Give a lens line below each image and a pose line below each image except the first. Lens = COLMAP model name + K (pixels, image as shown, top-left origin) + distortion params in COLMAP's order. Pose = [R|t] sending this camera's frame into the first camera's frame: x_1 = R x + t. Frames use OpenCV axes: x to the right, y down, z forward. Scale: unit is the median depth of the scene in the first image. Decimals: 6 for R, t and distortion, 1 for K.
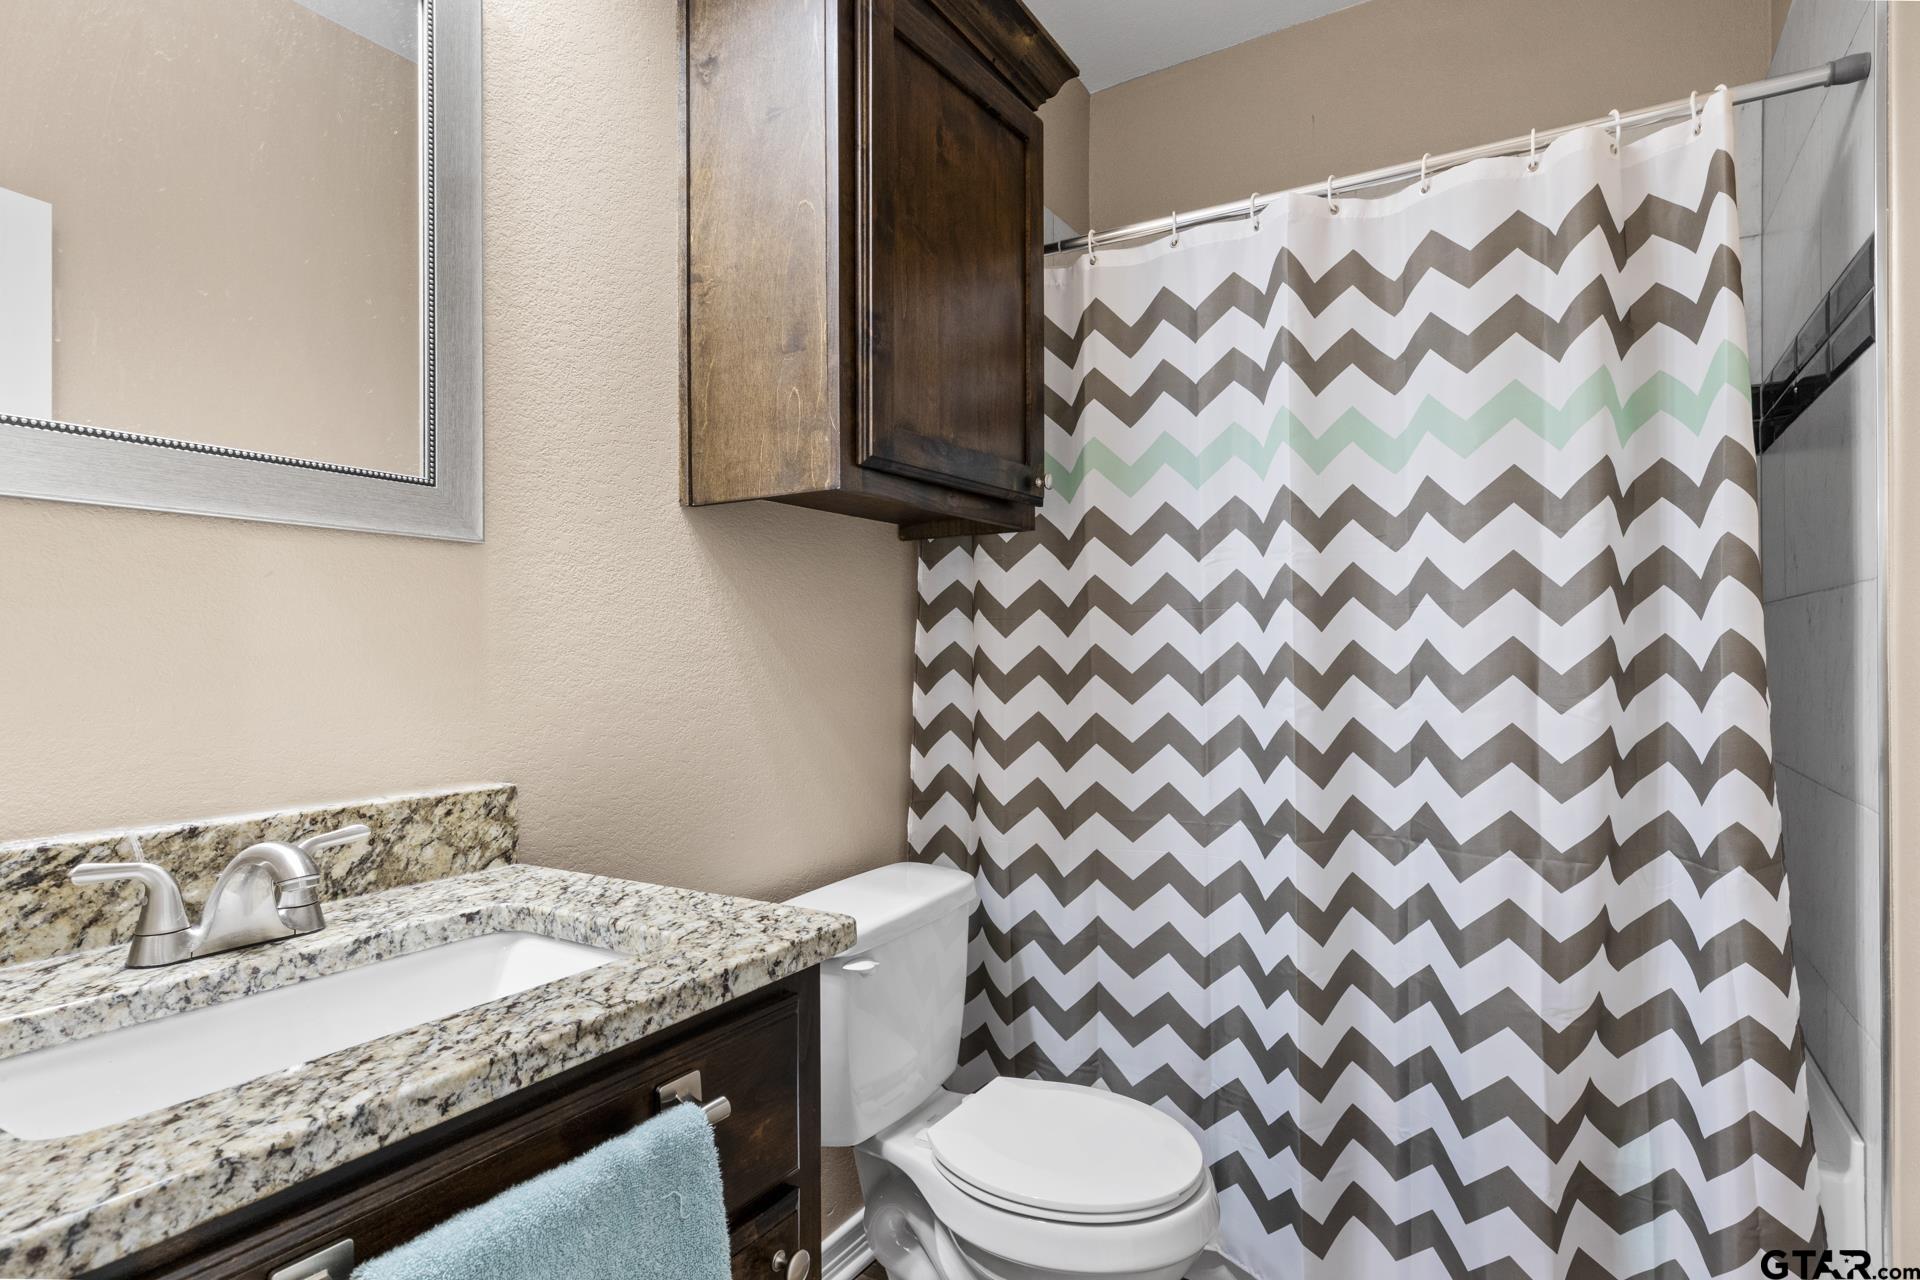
lens RADIAL K [[977.4, 0, 955.3], [0, 977.4, 643.2], [0, 0, 1]] dist [-0.004301, -0.001045]
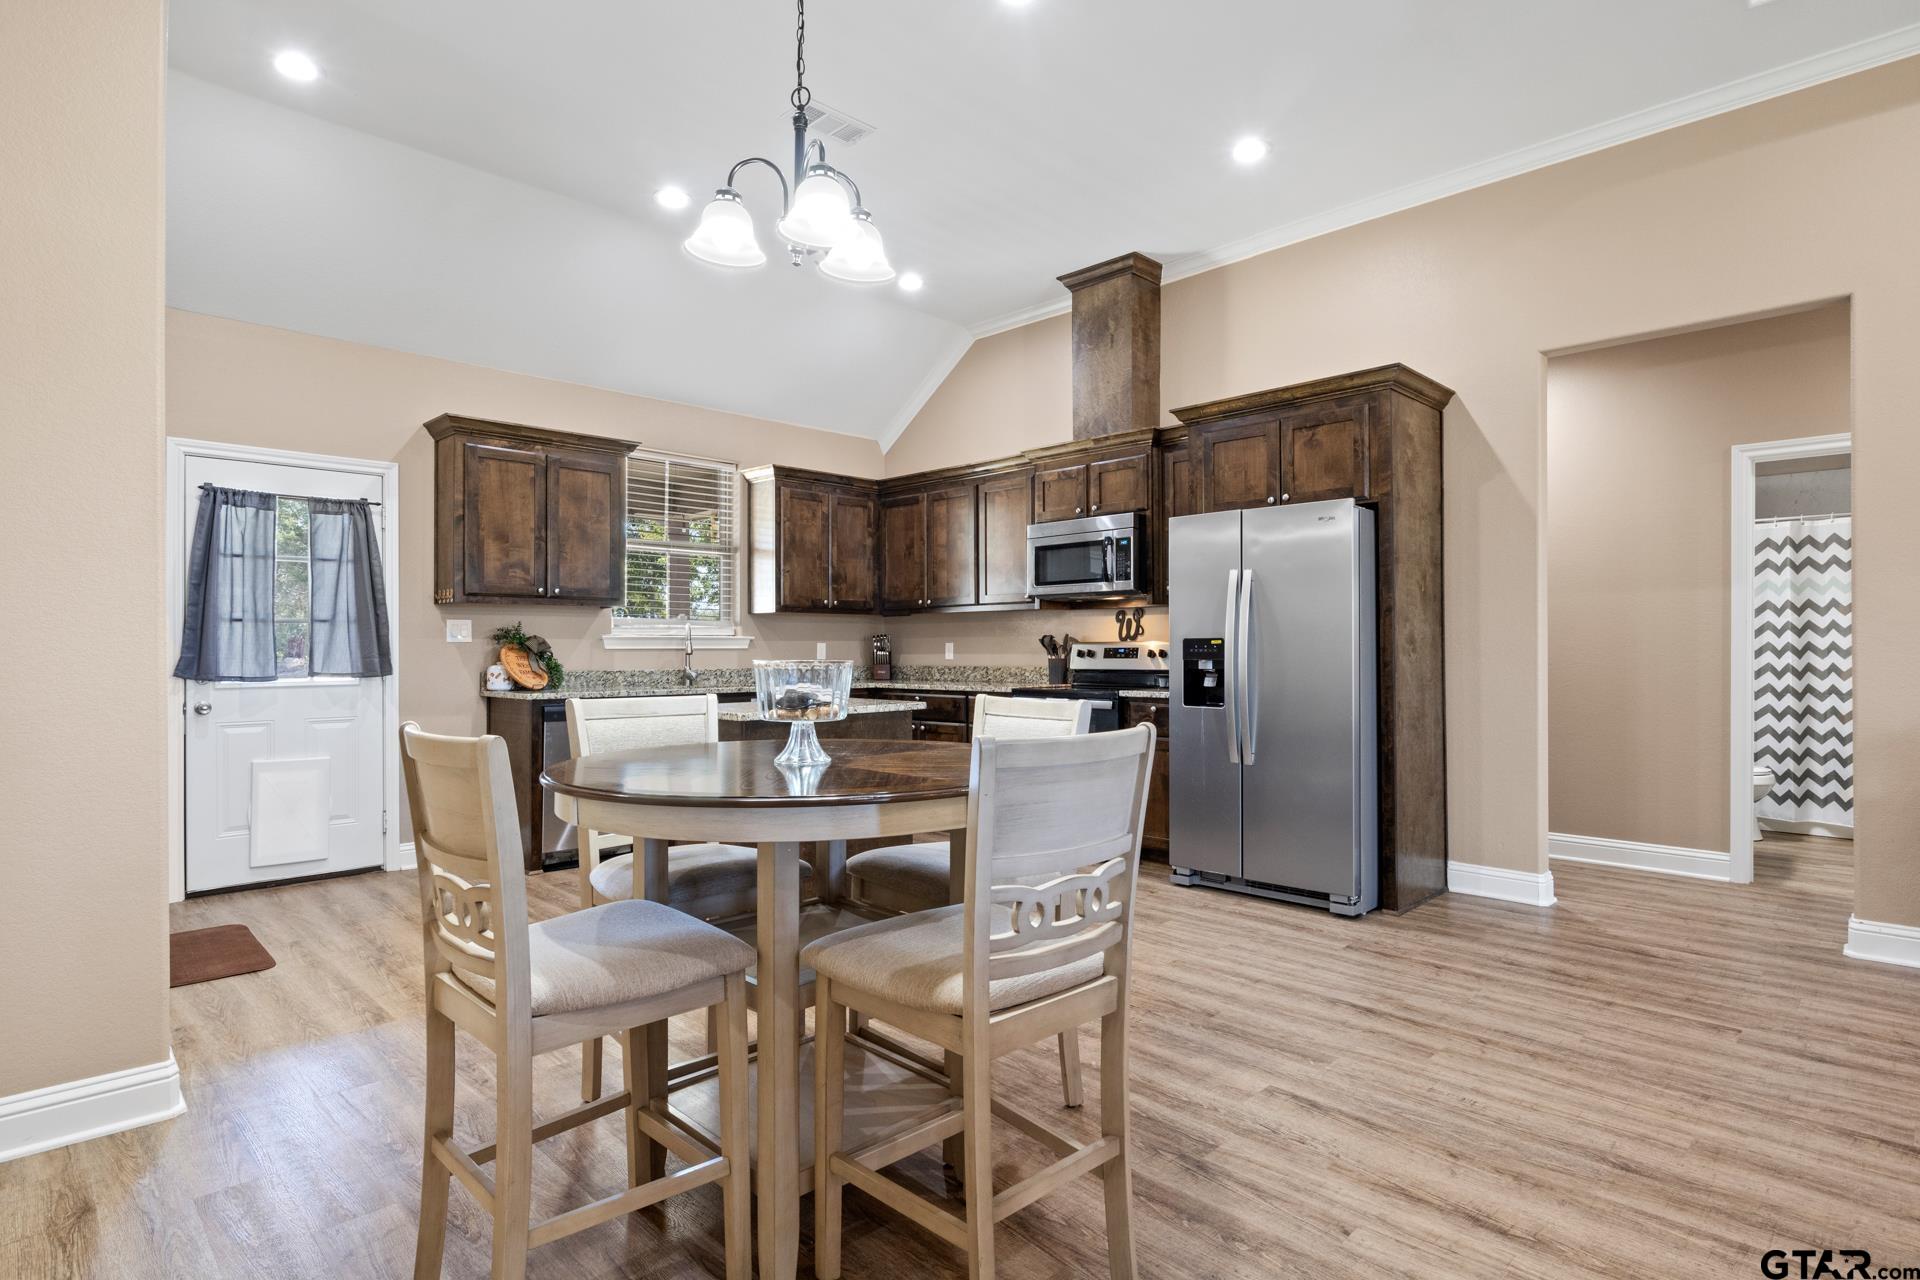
lens RADIAL K [[977.4, 0, 966.5], [0, 977.4, 643.1], [0, 0, 1]] dist [-0.004301, -0.001045]
pose [[0.973081, -0.000368, -0.230464, -1.844642], [-0.000635, 0.999991, -0.004277, 0.023873], [0.230463, 0.004308, 0.973071, -3.316273]]
